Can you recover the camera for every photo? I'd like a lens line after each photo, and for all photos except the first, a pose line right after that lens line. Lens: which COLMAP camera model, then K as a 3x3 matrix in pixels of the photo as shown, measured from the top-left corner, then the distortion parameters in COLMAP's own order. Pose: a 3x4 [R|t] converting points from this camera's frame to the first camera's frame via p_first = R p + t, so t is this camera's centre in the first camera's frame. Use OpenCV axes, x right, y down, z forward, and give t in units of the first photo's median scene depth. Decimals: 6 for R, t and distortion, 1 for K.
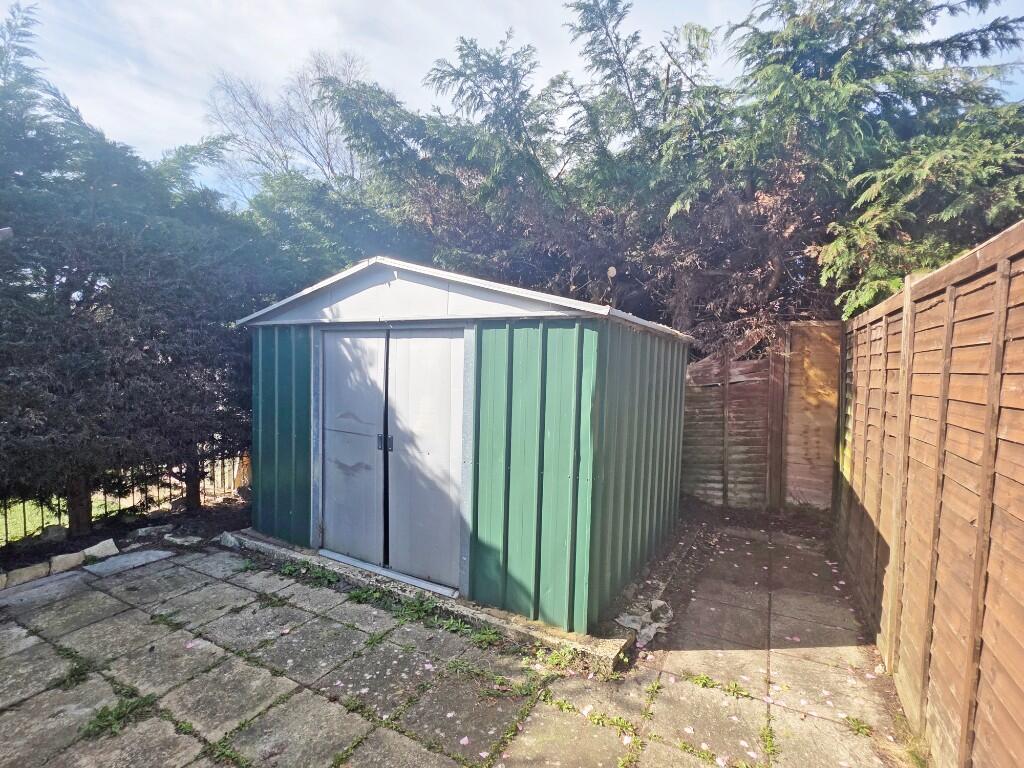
lens RADIAL K [[493.6, 0, 519.7], [0, 493.6, 389.0], [0, 0, 1]] dist [0.002451, -0.000864]
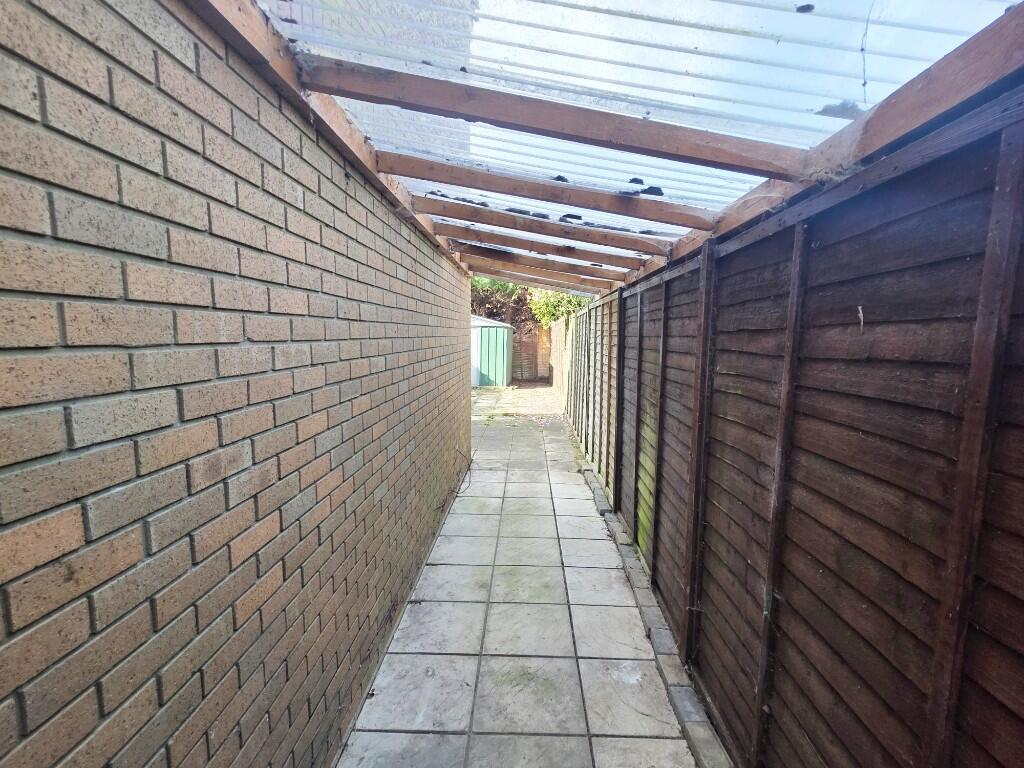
lens RADIAL K [[493.6, 0, 519.7], [0, 493.6, 389.0], [0, 0, 1]] dist [0.002451, -0.000864]
pose [[0.889680, -0.075968, 0.450220, -1.868085], [0.040875, 0.995354, 0.087177, 0.058663], [-0.454751, -0.059157, 0.888652, -3.308999]]
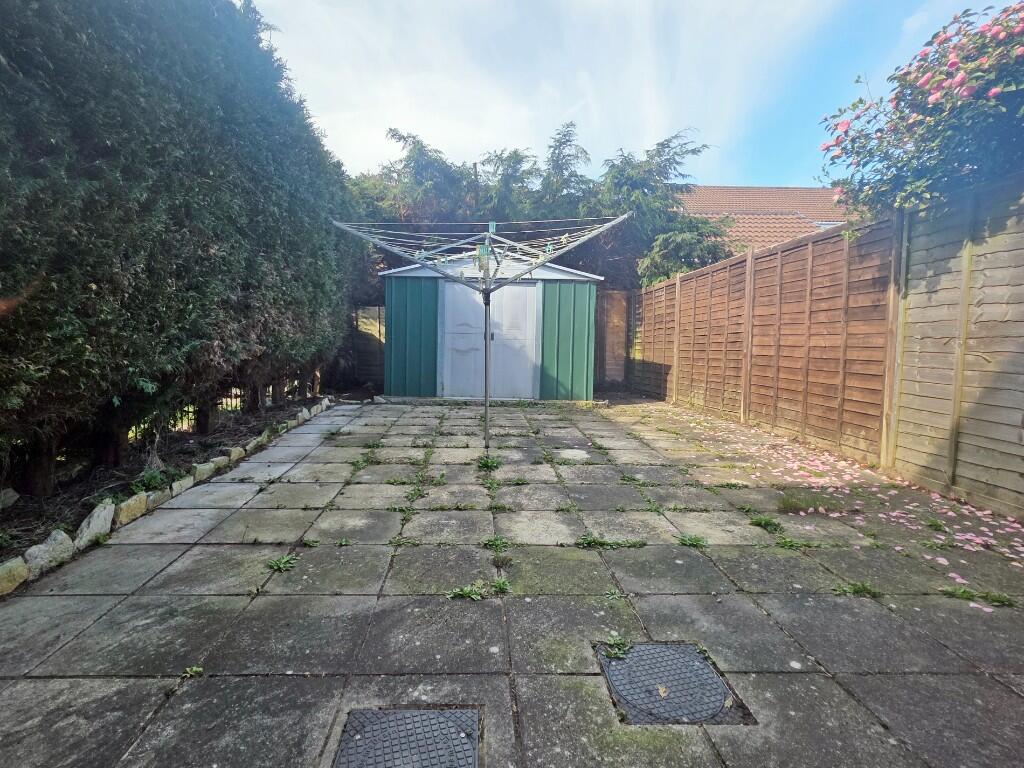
lens RADIAL K [[493.6, 0, 519.7], [0, 493.6, 389.0], [0, 0, 1]] dist [0.002451, -0.000864]
pose [[0.845919, -0.053626, 0.530609, -1.429726], [0.033246, 0.998299, 0.047890, 0.259903], [-0.532275, -0.022871, 0.846263, -0.925544]]
